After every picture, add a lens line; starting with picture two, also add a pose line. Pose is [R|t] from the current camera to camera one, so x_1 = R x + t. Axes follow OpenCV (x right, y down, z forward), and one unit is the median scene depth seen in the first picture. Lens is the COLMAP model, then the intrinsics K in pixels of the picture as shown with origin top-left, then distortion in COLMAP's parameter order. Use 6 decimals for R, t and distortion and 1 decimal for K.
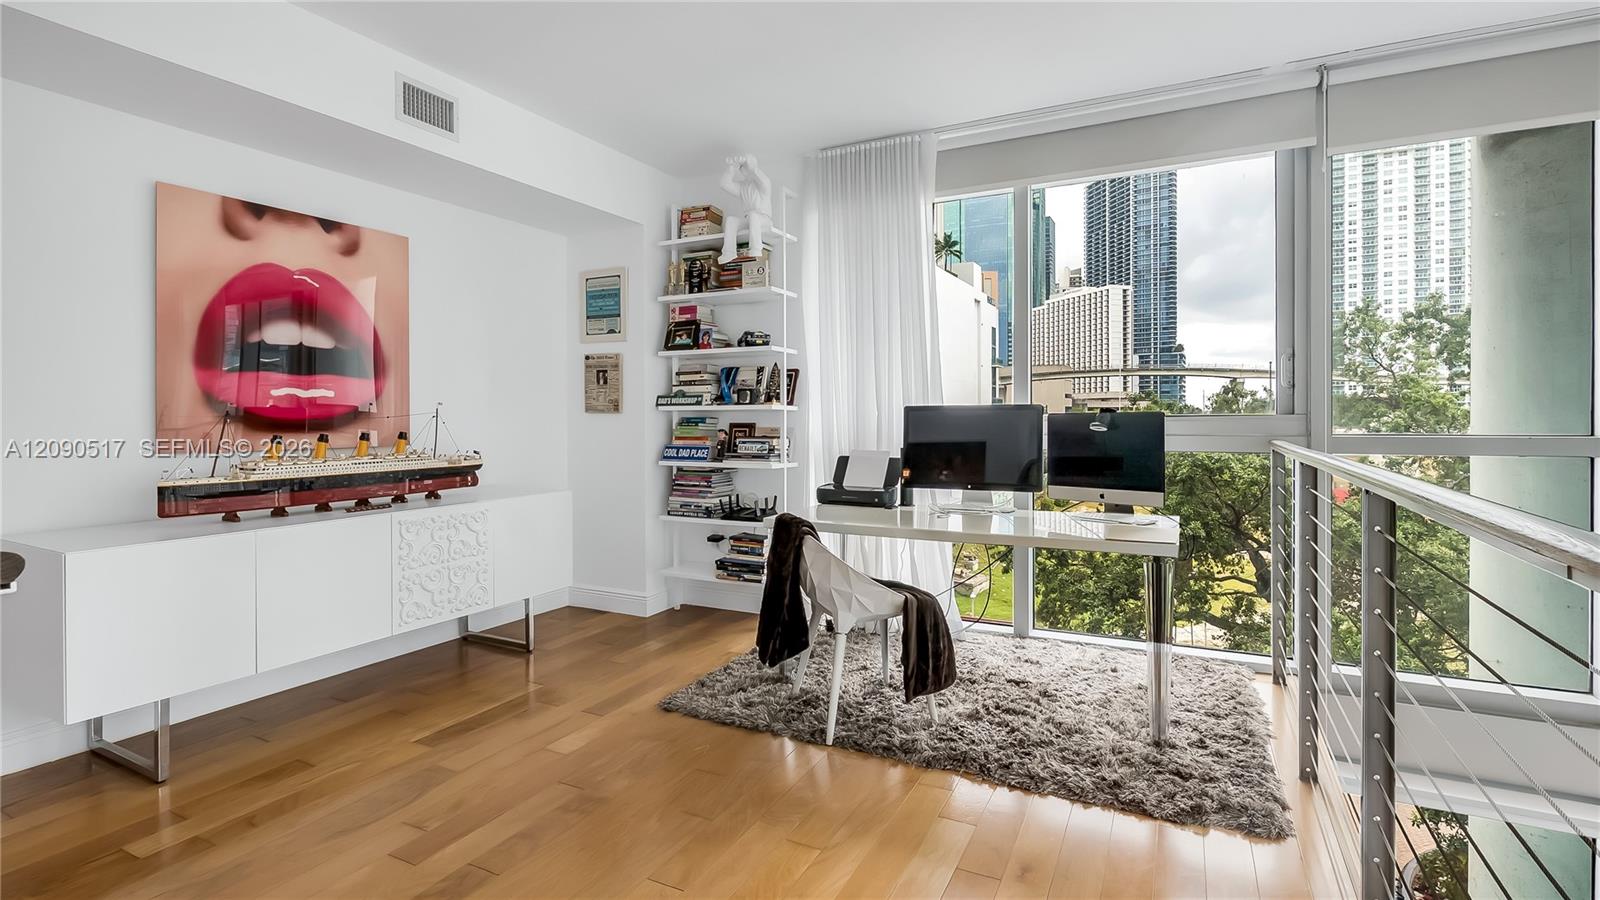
lens RADIAL K [[748.2, 0, 790.2], [0, 748.2, 415.2], [0, 0, 1]] dist [-0.001158, 0.000085]
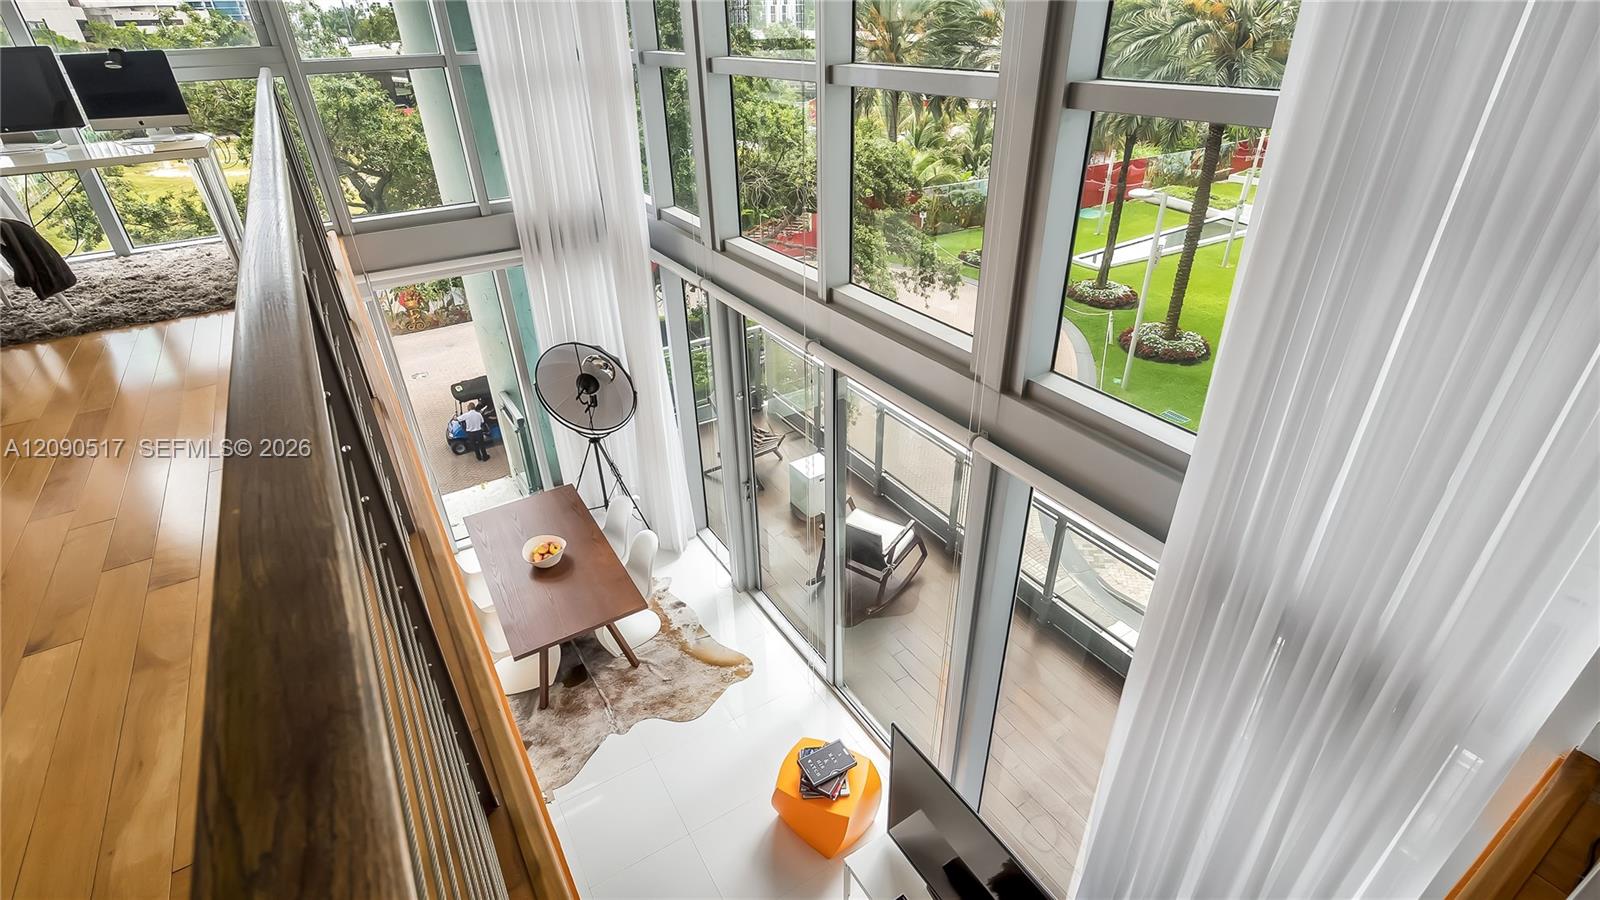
lens RADIAL K [[748.2, 0, 802.5], [0, 748.2, 448.4], [0, 0, 1]] dist [-0.001158, 0.000085]
pose [[0.495495, -0.443795, 0.746680, -0.360217], [0.020617, 0.865392, 0.500671, -0.046978], [-0.868366, -0.232685, 0.437947, -1.064021]]
